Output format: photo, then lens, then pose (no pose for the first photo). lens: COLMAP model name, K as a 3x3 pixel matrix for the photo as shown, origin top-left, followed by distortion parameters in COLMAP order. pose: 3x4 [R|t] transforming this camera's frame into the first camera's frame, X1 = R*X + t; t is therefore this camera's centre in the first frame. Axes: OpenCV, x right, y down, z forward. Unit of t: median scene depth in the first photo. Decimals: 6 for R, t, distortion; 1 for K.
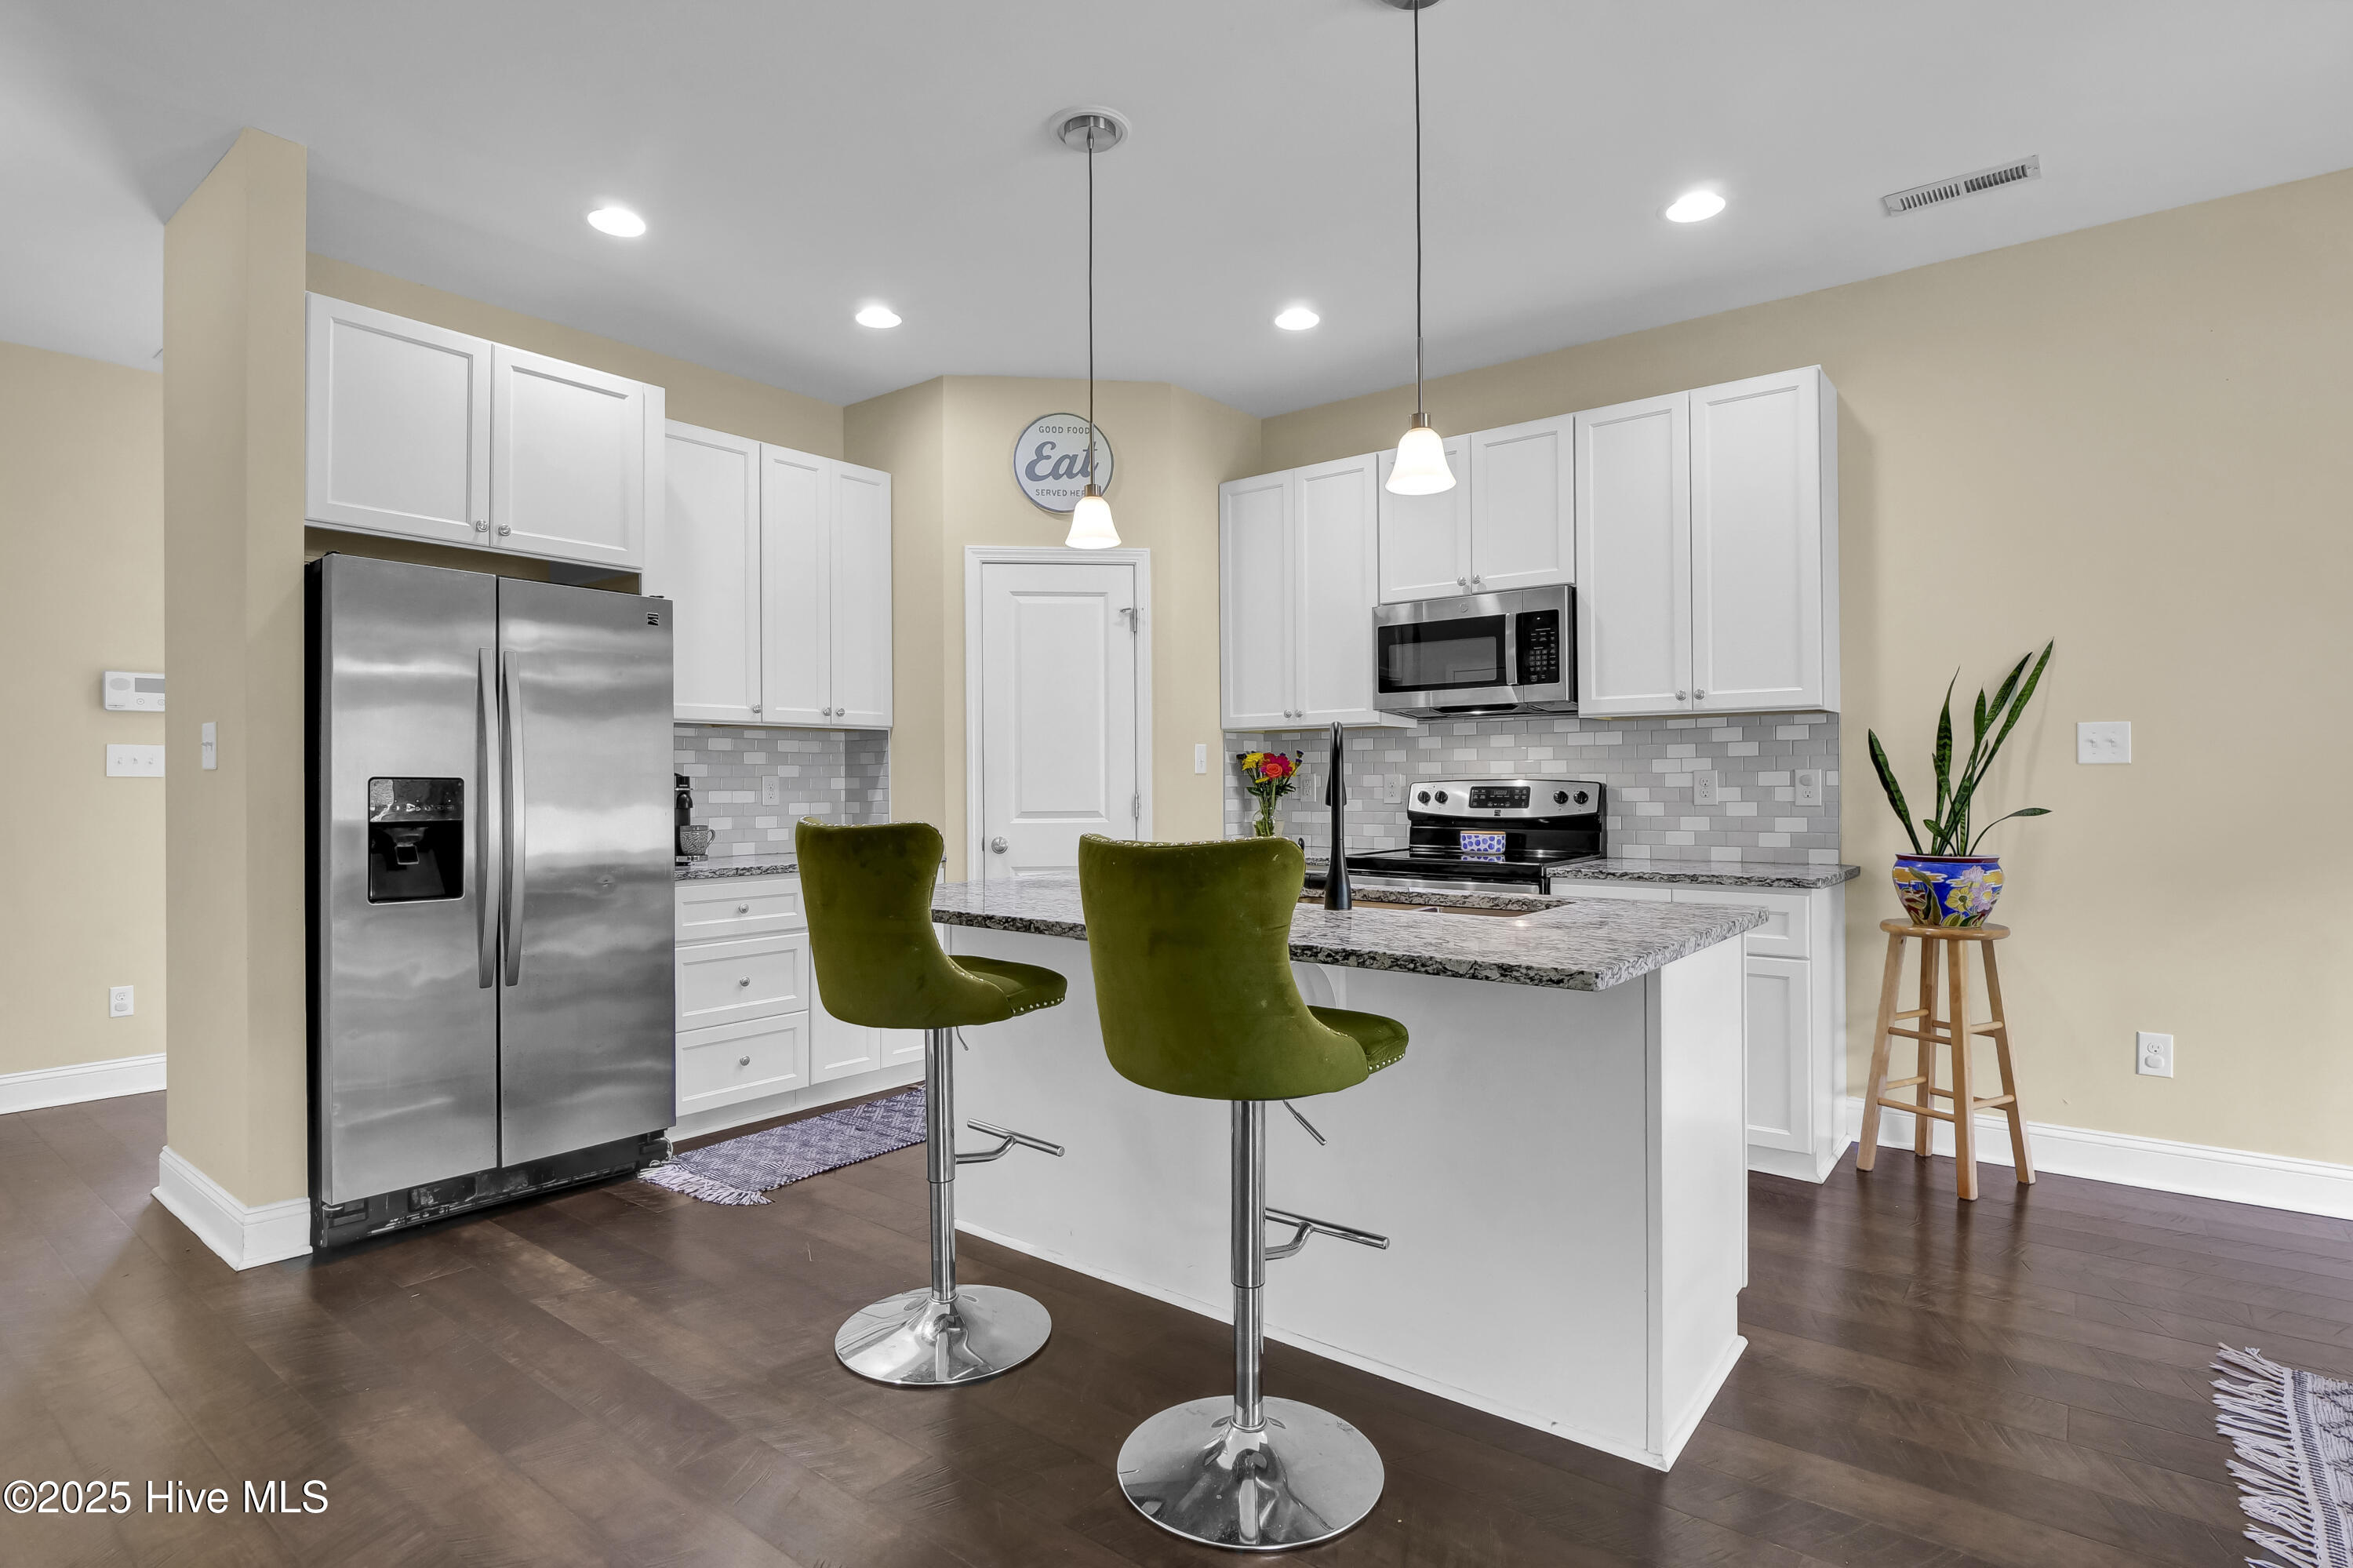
lens RADIAL K [[1177.5, 0, 1166.8], [0, 1177.5, 790.2], [0, 0, 1]] dist [-0.011940, -0.000523]
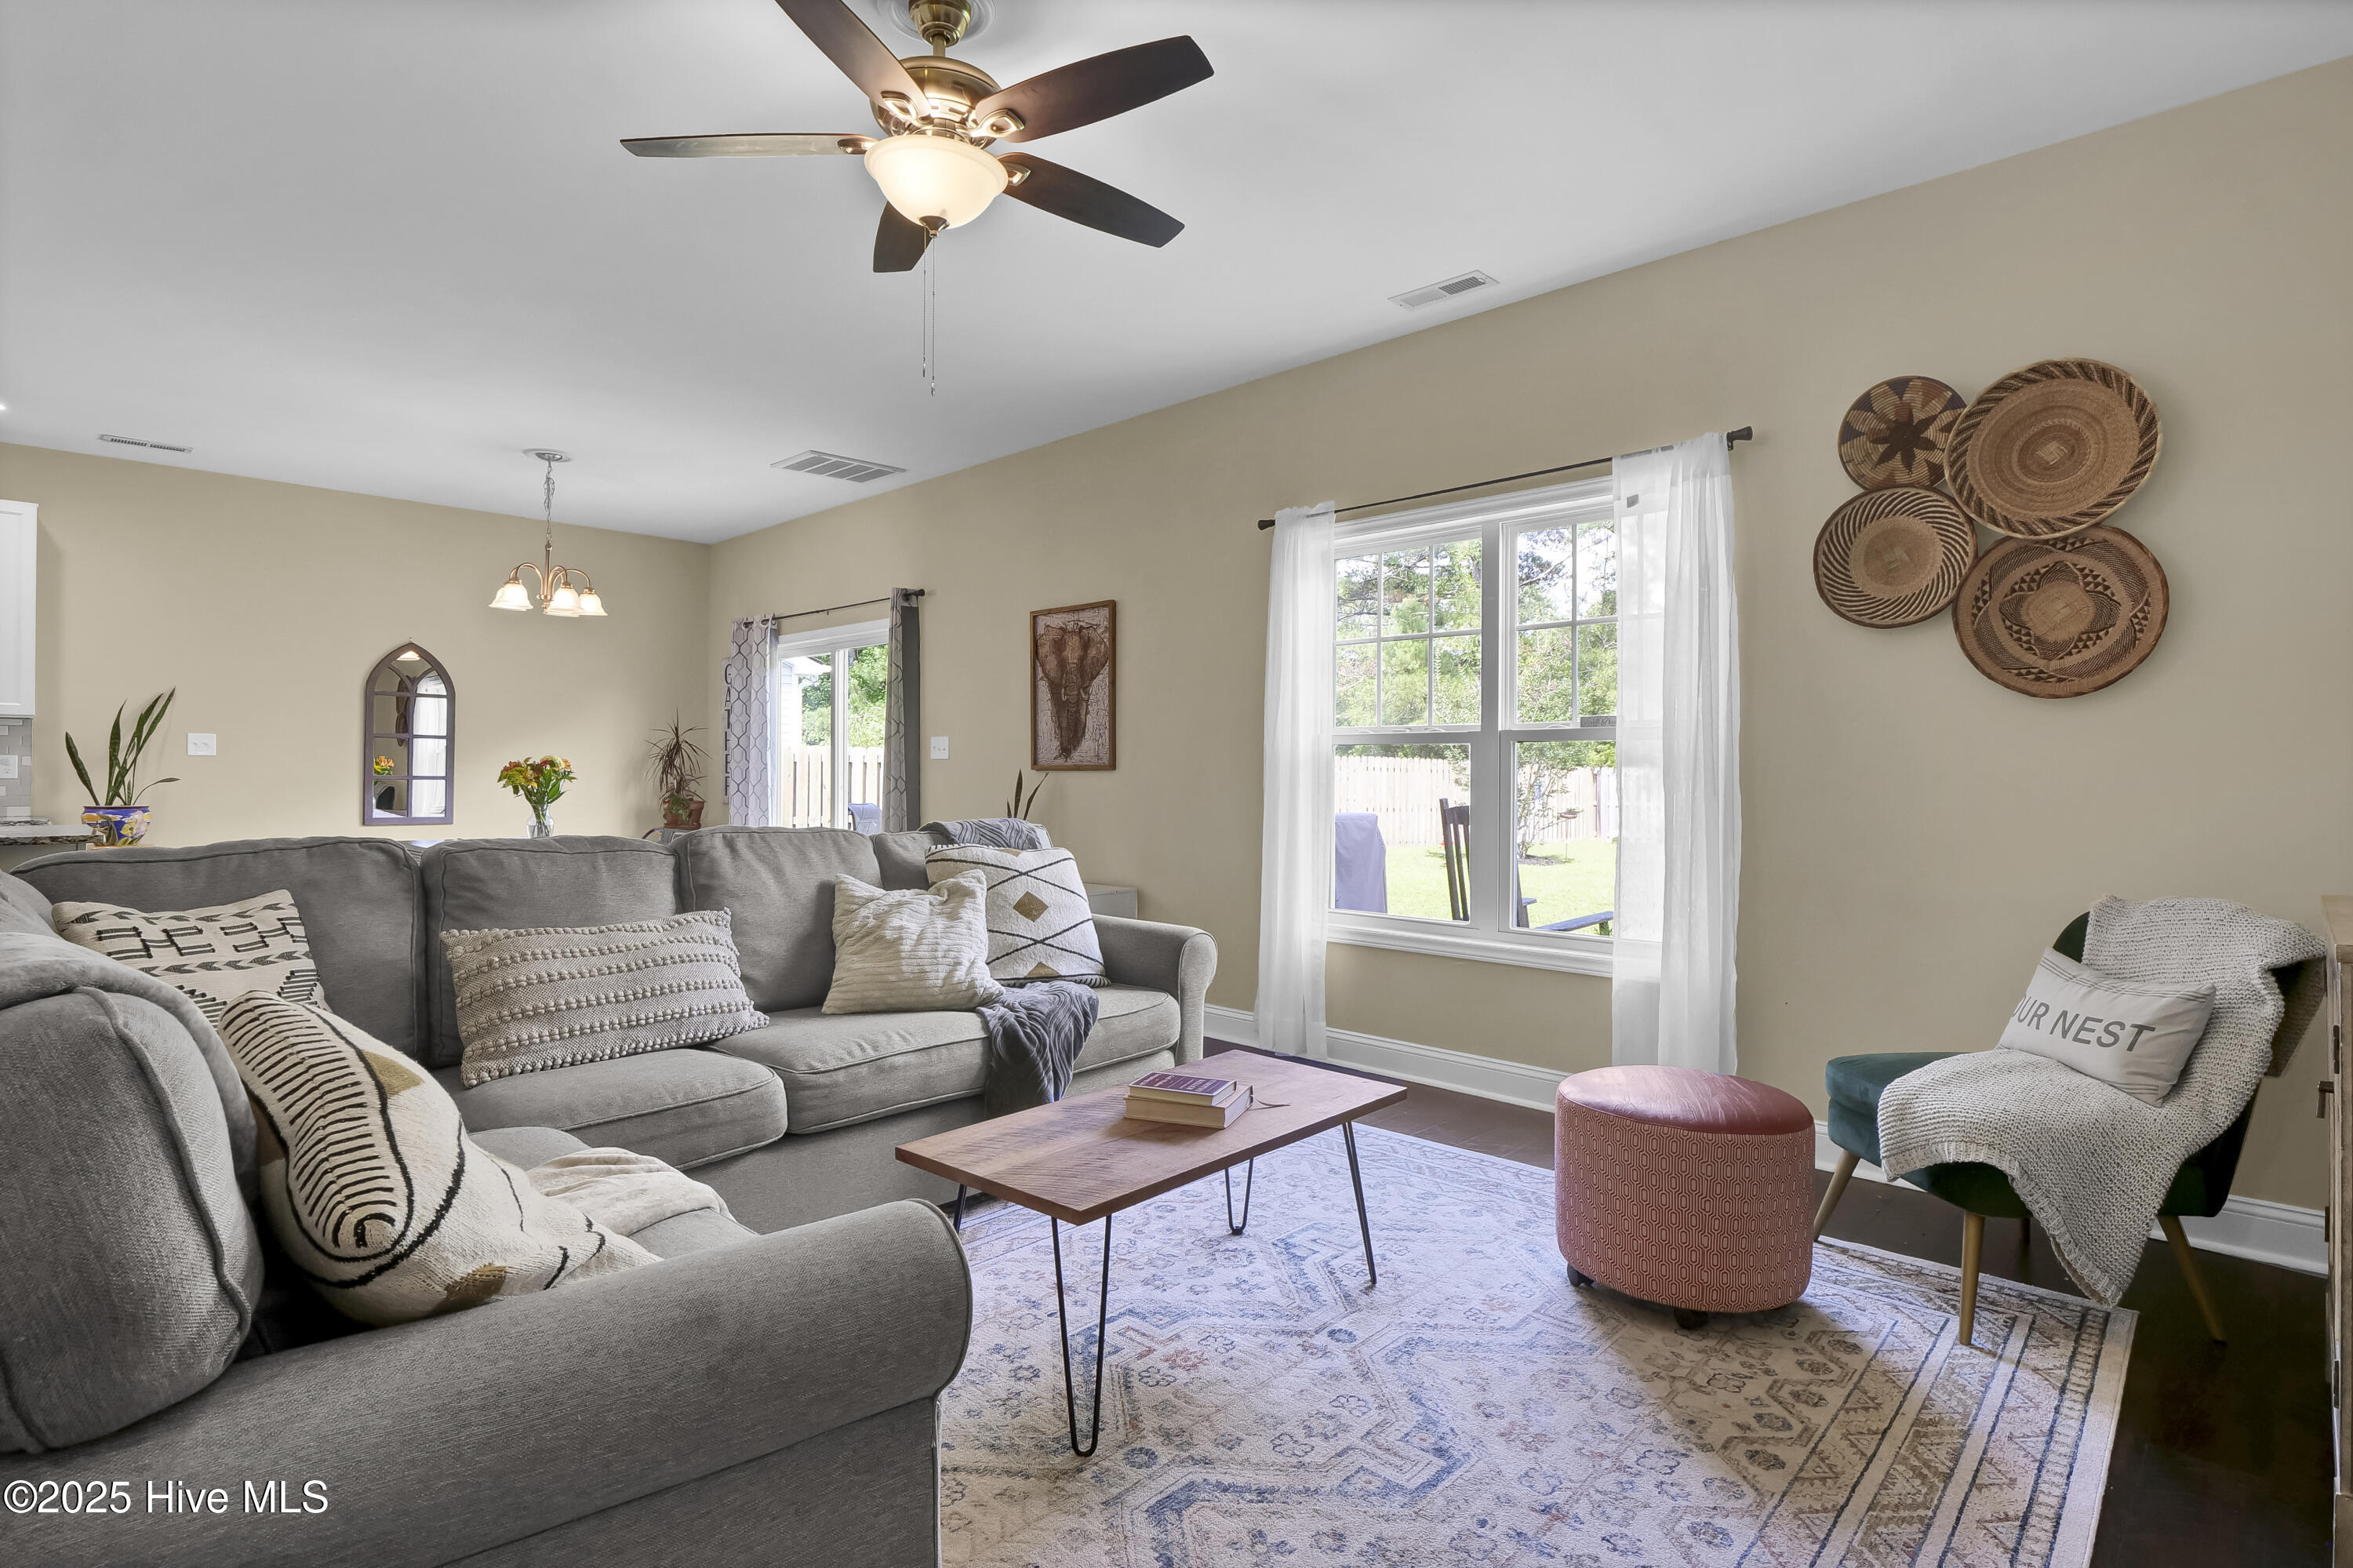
lens RADIAL K [[1169.1, 0, 1173.7], [0, 1169.1, 773.7], [0, 0, 1]] dist [-0.006207, -0.005395]
pose [[0.096376, 0.006545, 0.995323, -0.759081], [-0.001075, 0.999978, -0.006472, 0.014363], [-0.995344, -0.000446, 0.096381, -0.619706]]
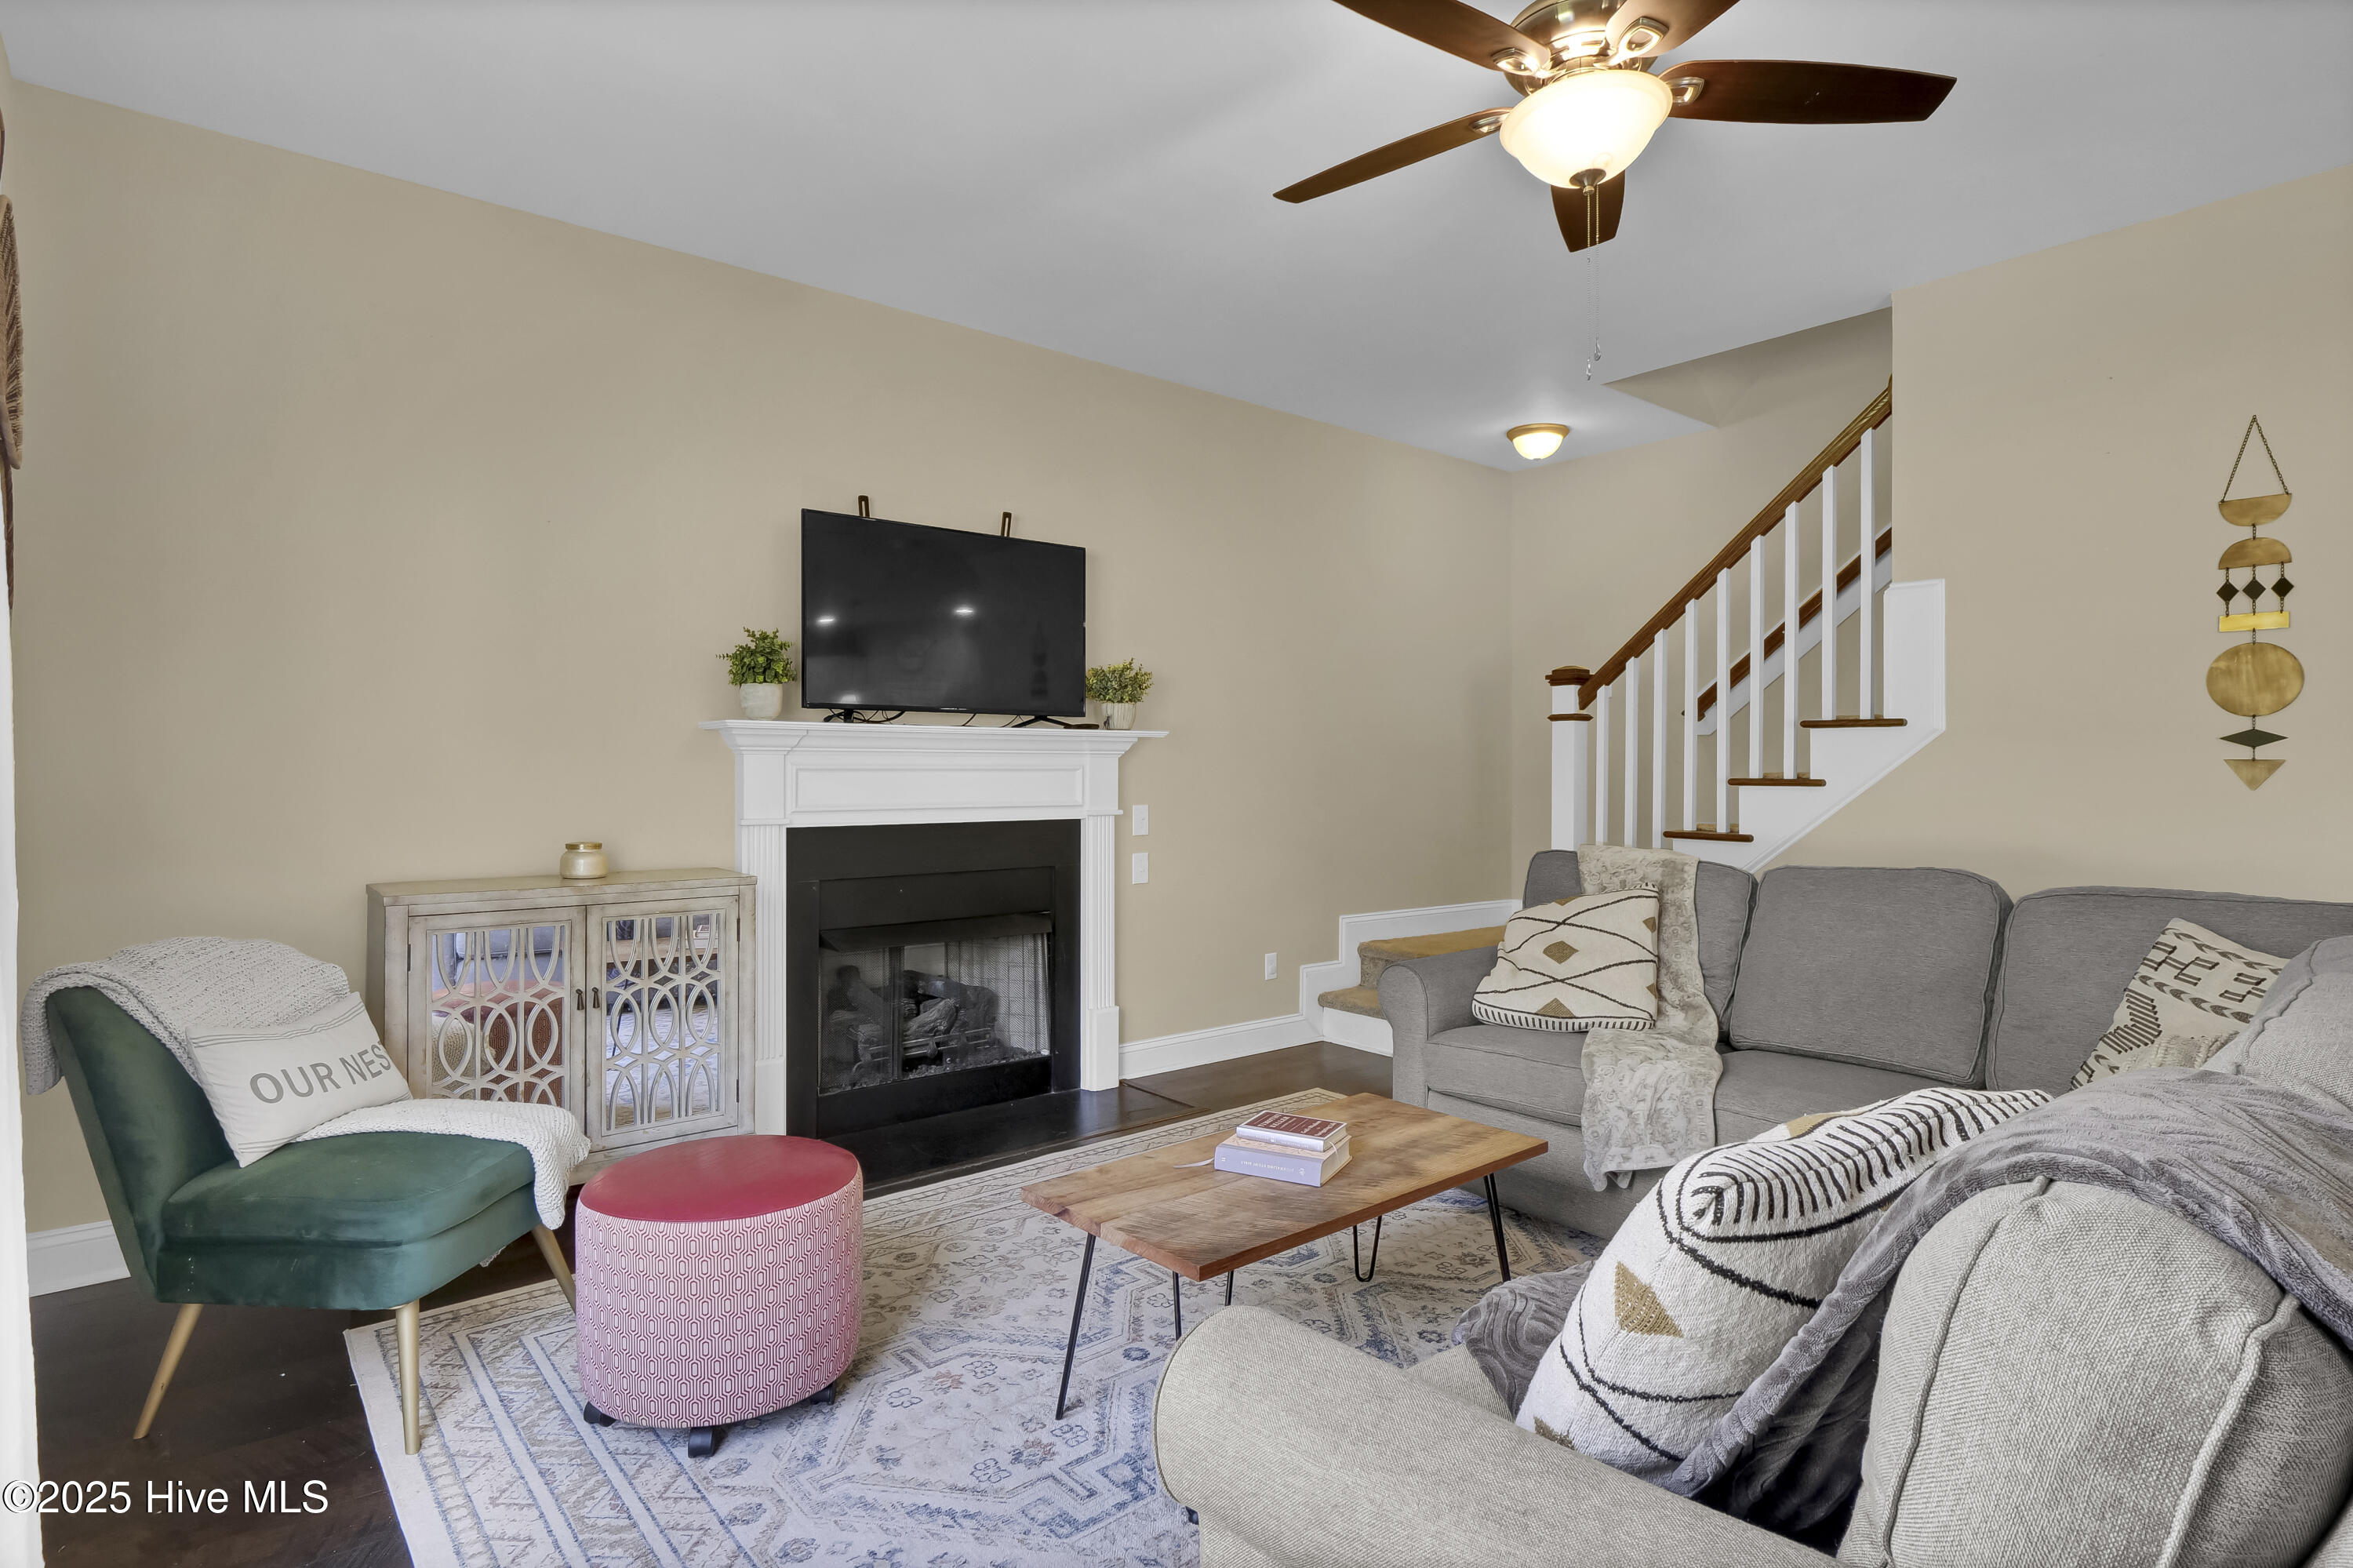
lens RADIAL K [[1234.6, 0, 1160.8], [0, 1234.6, 783.6], [0, 0, 1]] dist [-0.007799, -0.001964]
pose [[-0.219194, 0.017466, -0.975525, 0.407081], [-0.005857, 0.999798, 0.019216, -0.015010], [0.975664, 0.009926, -0.219048, -0.501797]]
